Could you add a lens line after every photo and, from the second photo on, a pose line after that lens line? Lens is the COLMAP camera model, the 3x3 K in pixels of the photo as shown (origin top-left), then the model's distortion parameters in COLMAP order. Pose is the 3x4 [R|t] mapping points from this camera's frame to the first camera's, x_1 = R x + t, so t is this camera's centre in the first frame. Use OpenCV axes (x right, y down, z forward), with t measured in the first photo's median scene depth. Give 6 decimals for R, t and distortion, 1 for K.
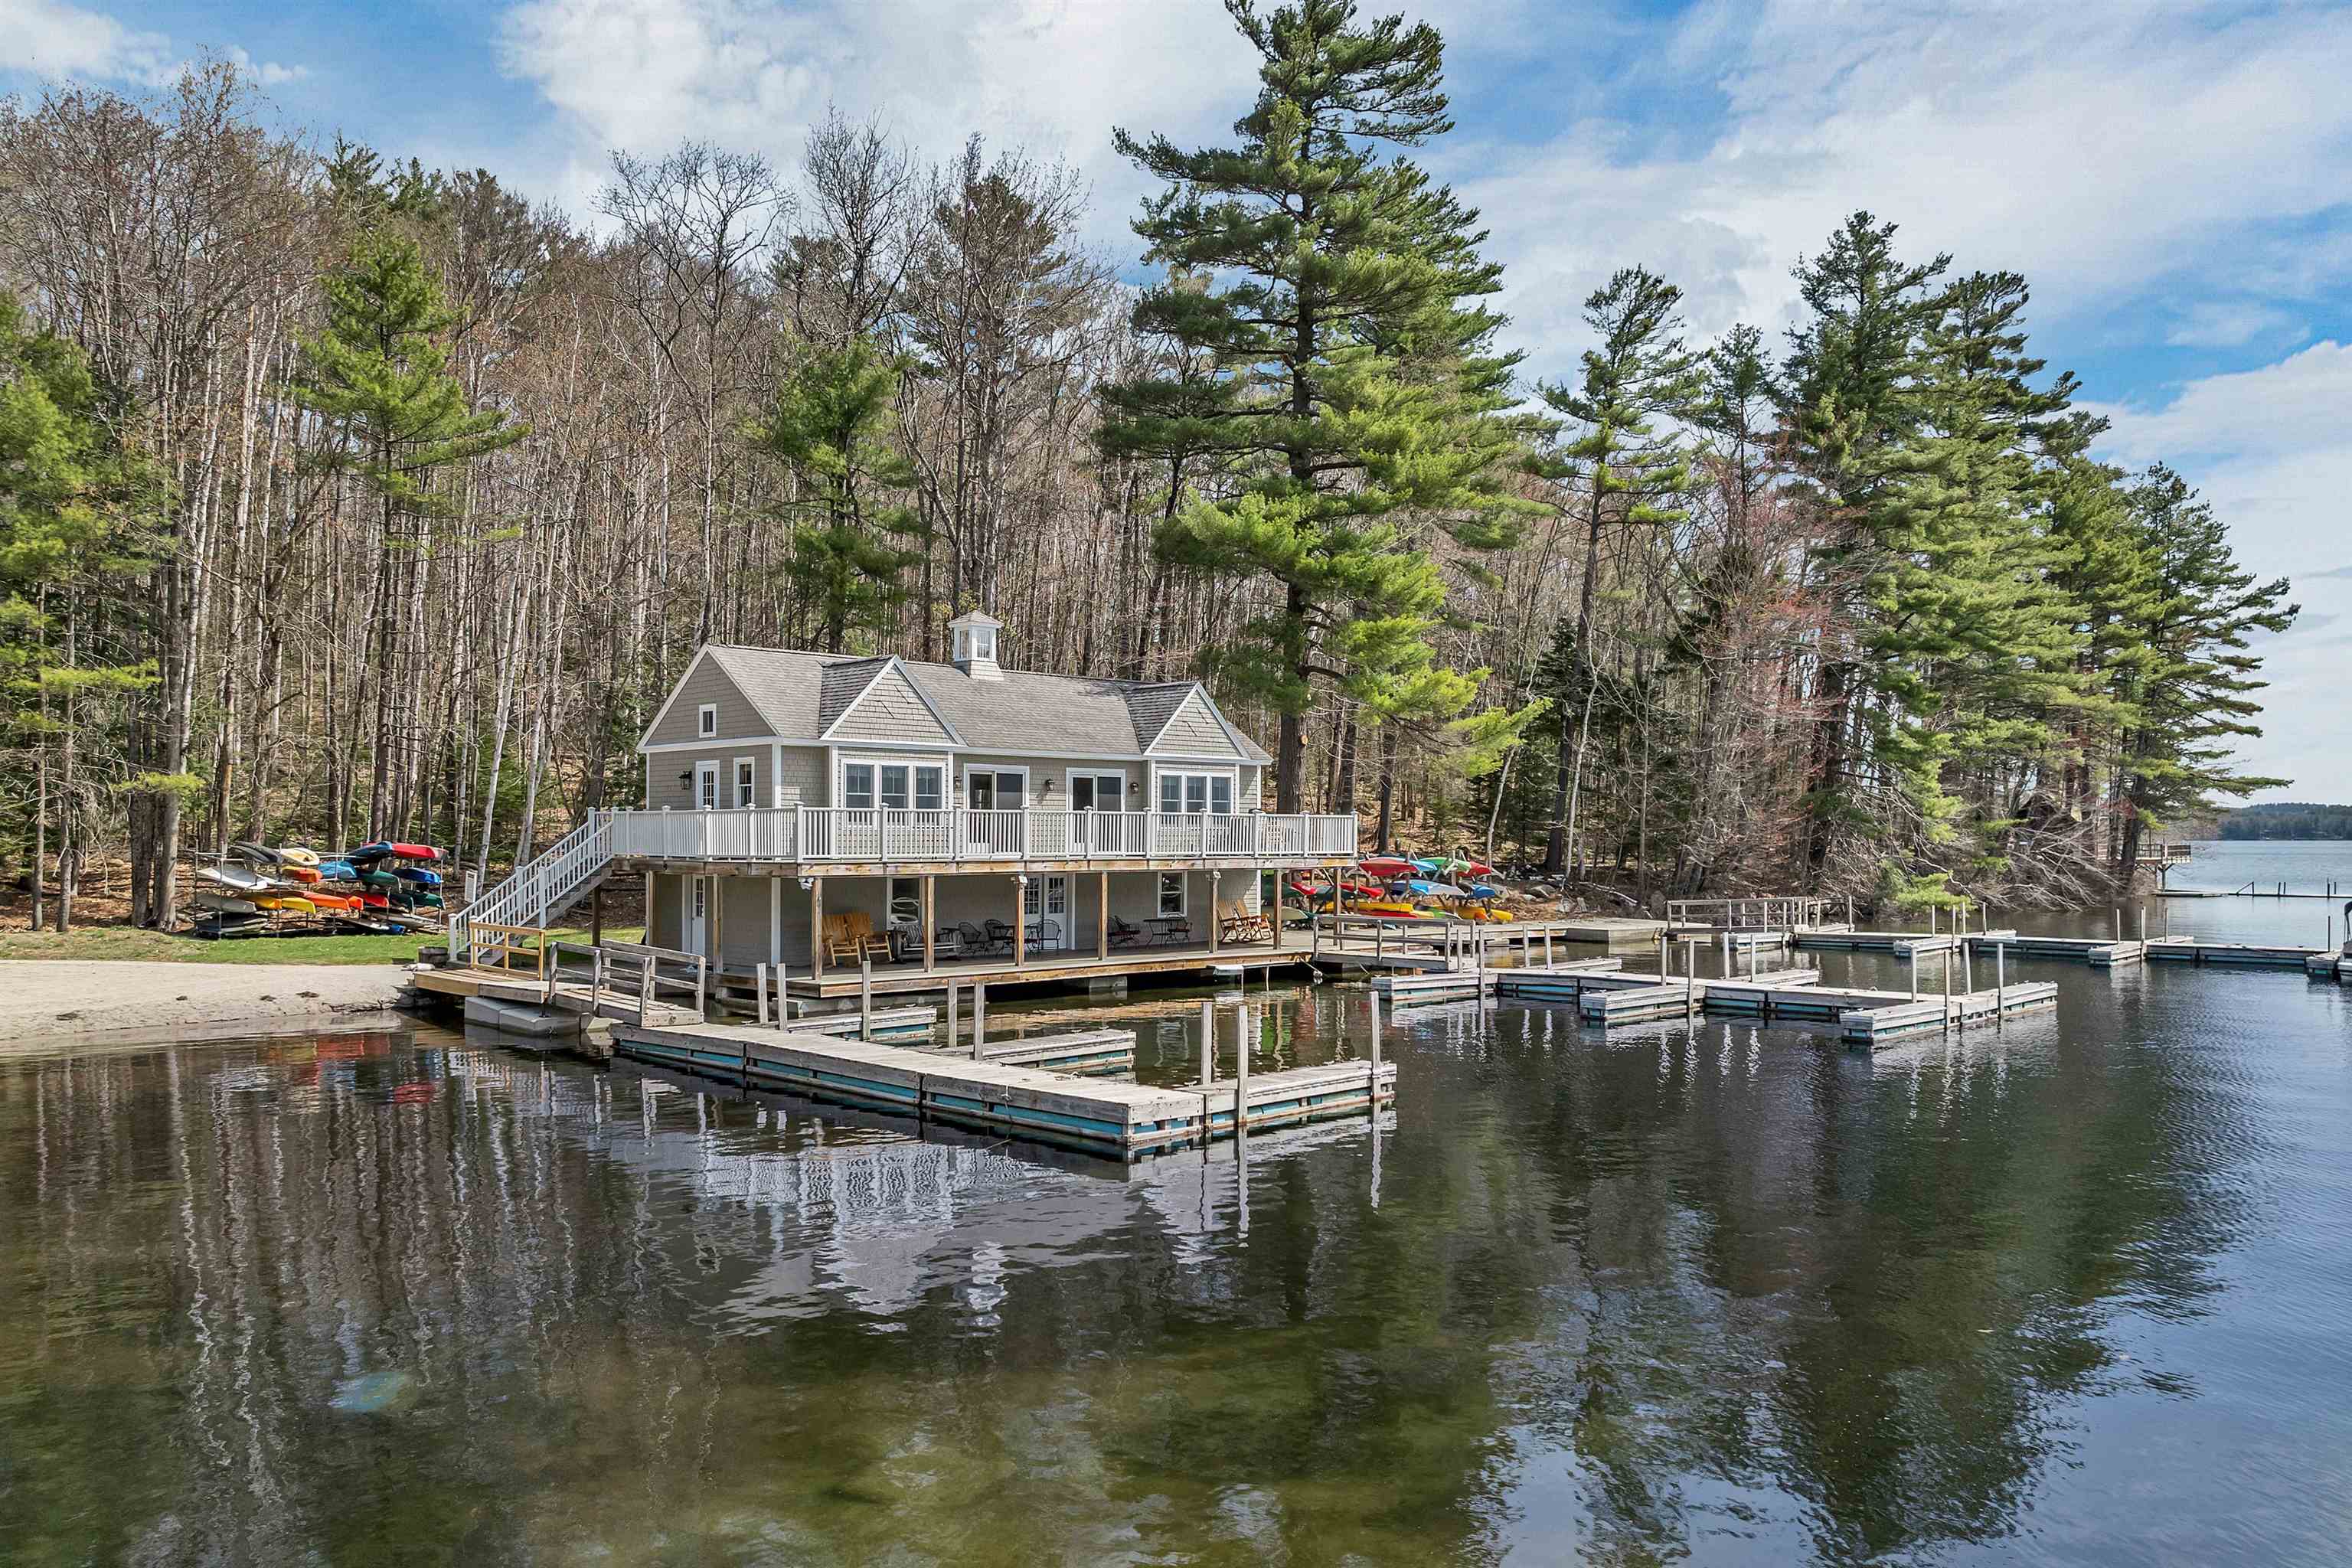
lens RADIAL K [[1680.5, 0, 1181.5], [0, 1680.5, 837.3], [0, 0, 1]] dist [-0.032852, -0.001999]
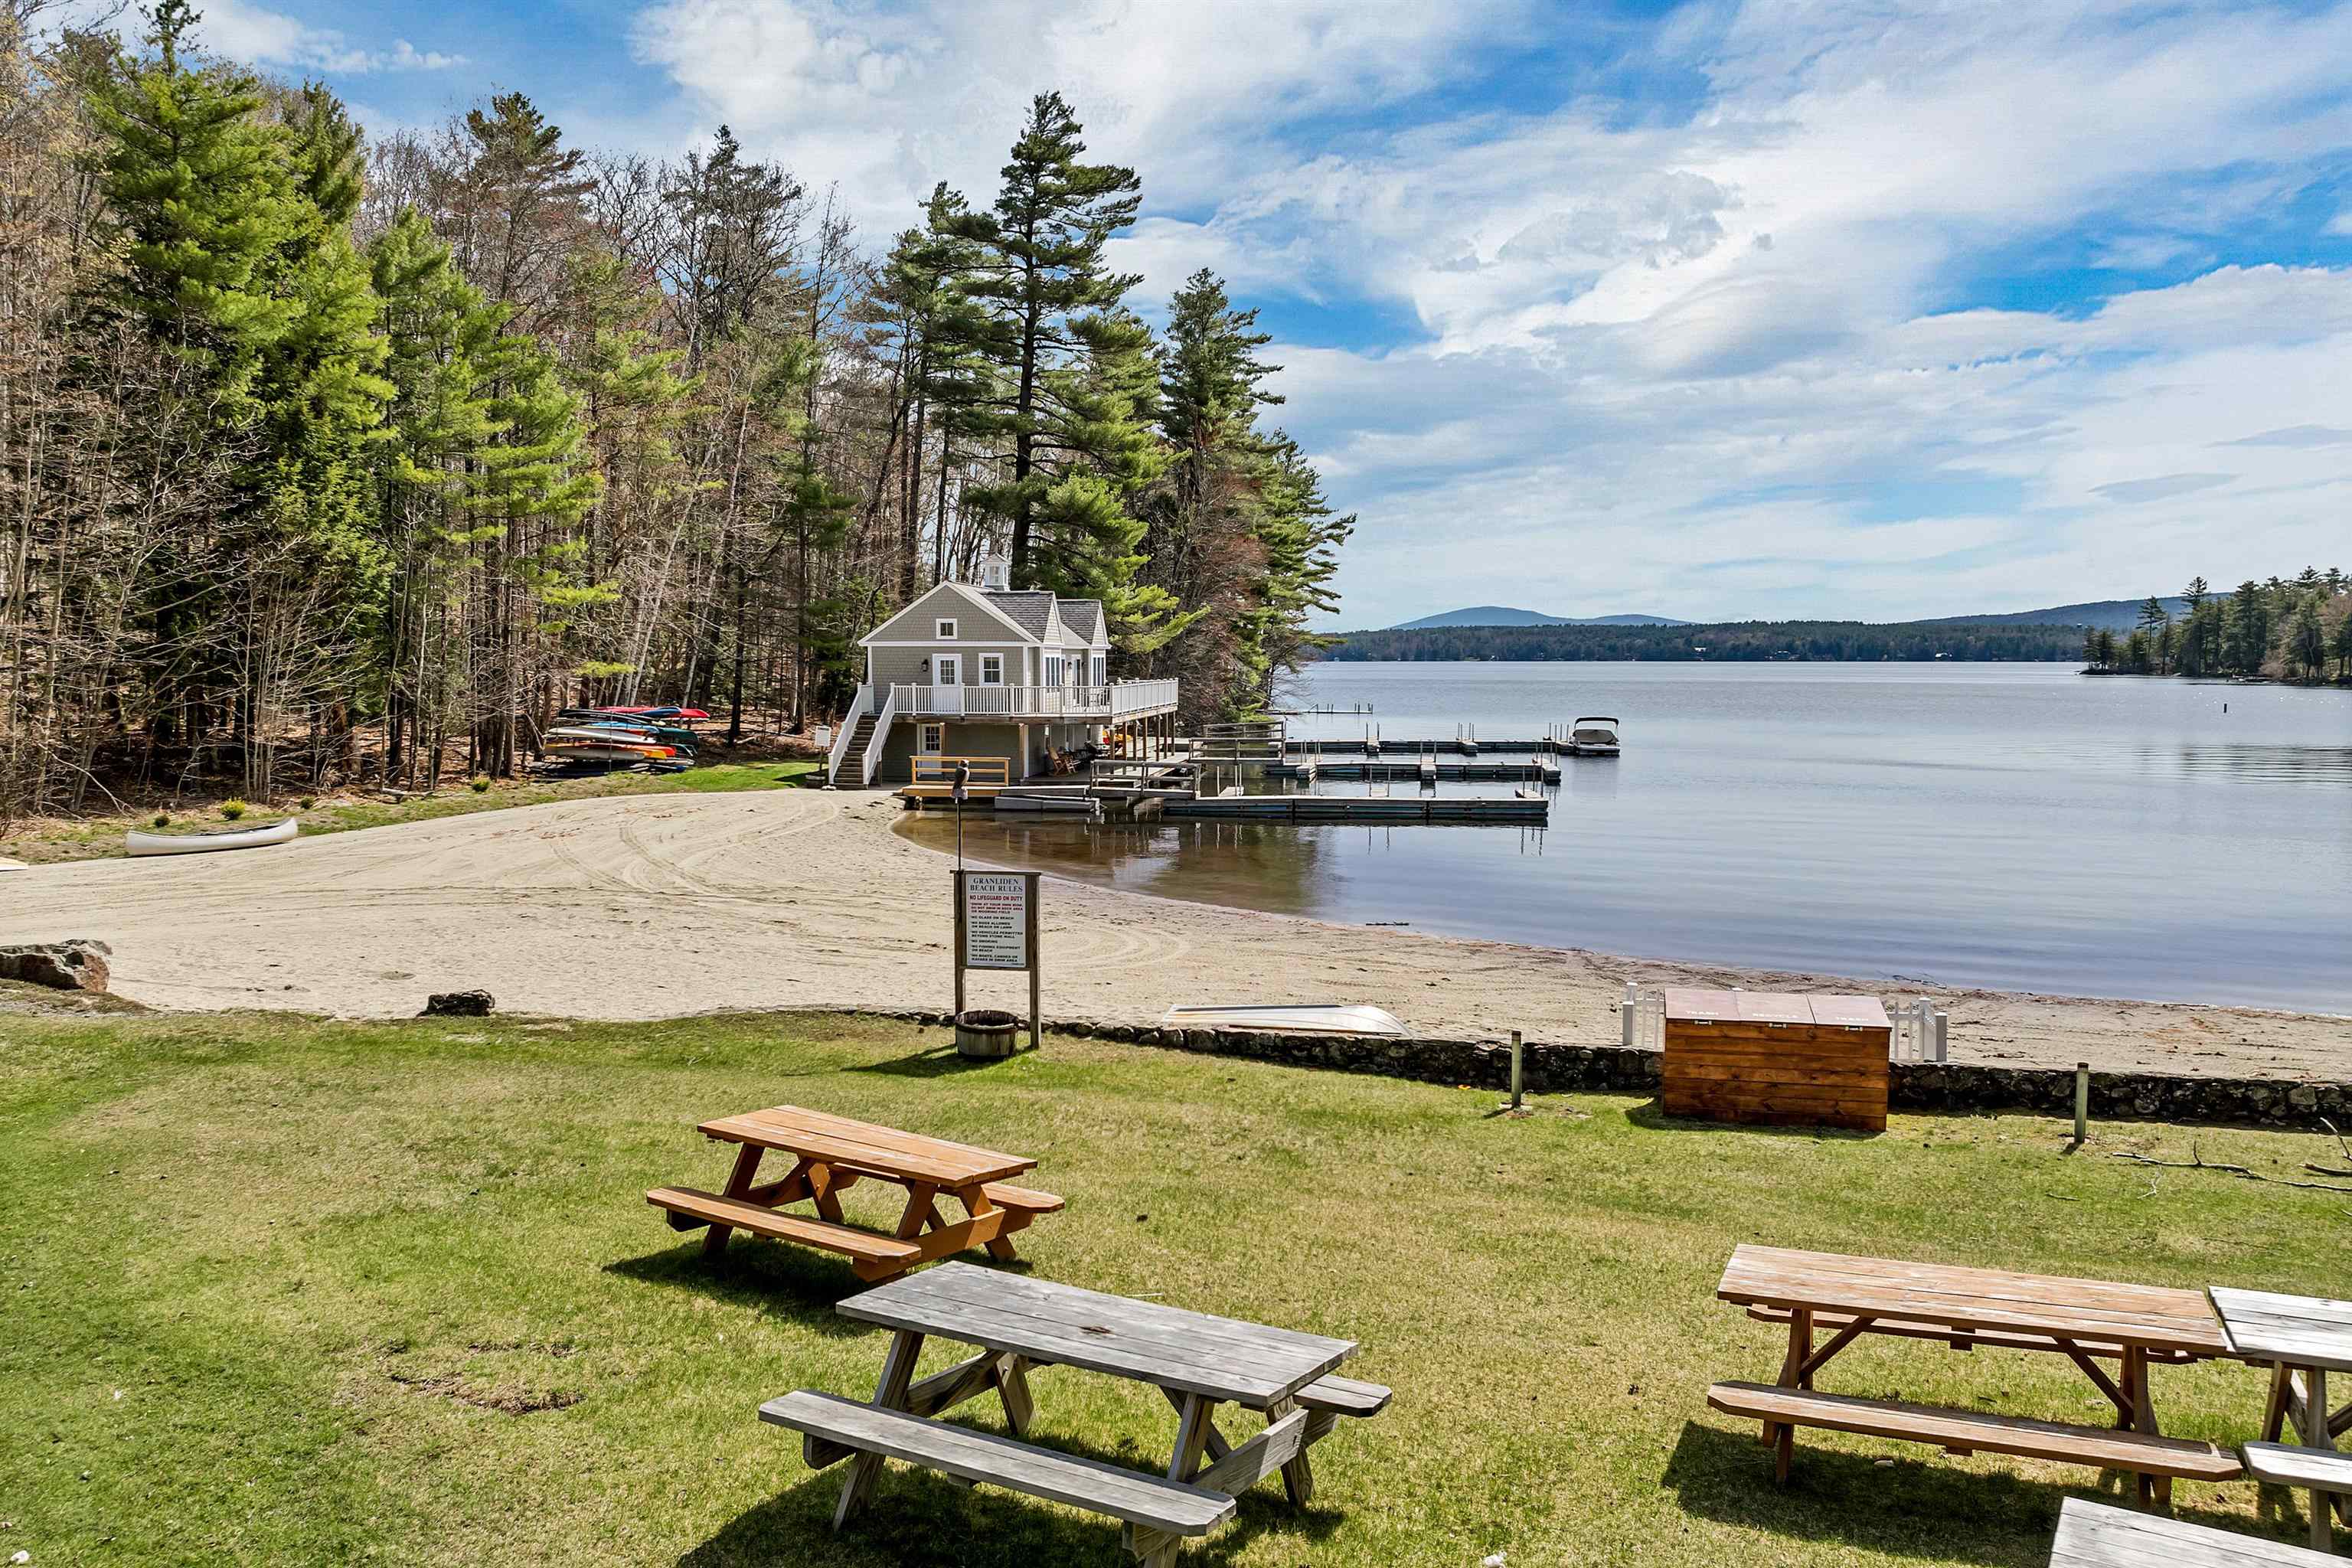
lens RADIAL K [[1680.5, 0, 1181.5], [0, 1680.5, 837.3], [0, 0, 1]] dist [-0.032852, -0.001999]
pose [[0.786371, -0.065302, 0.614294, -0.626453], [0.000710, 0.994492, 0.104811, -0.022017], [-0.617755, -0.081984, 0.782086, -0.237609]]
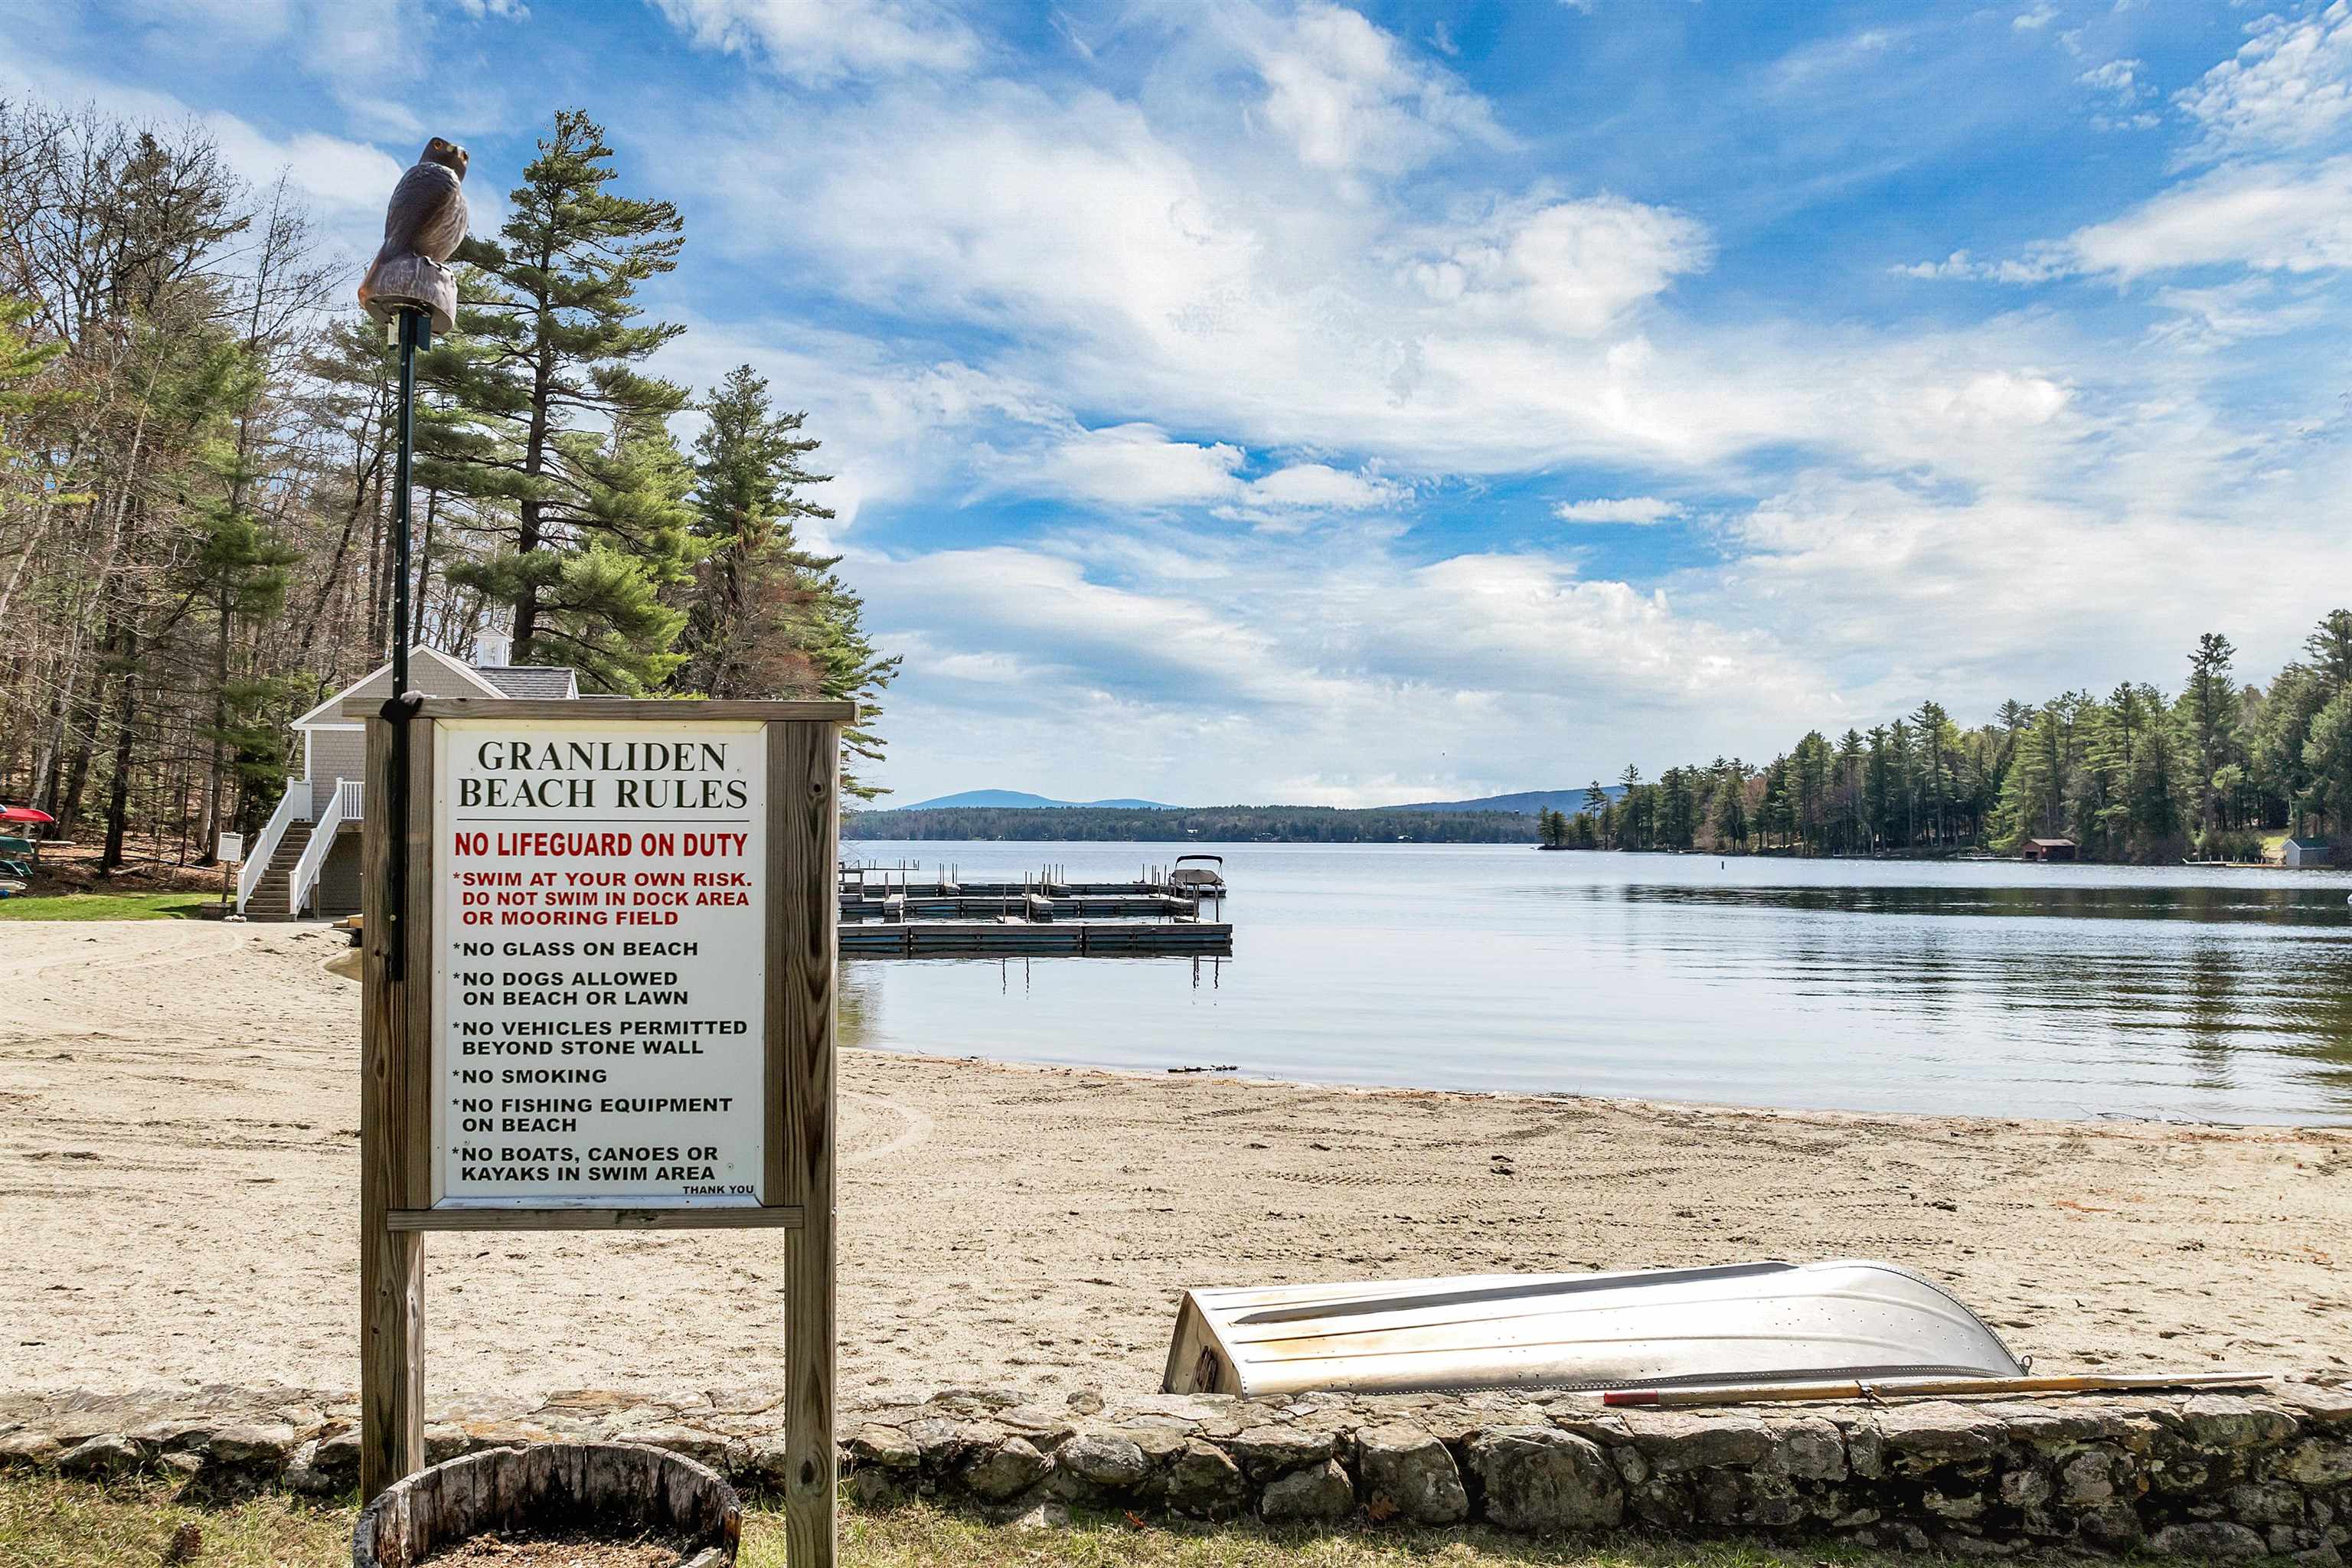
lens RADIAL K [[1657.8, 0, 1174.6], [0, 1657.8, 831.0], [0, 0, 1]] dist [-0.034449, -0.003259]
pose [[0.577694, 0.009004, 0.816204, -0.525046], [-0.006135, 0.999959, -0.006689, 0.012642], [-0.816230, -0.001143, 0.577726, -0.067774]]
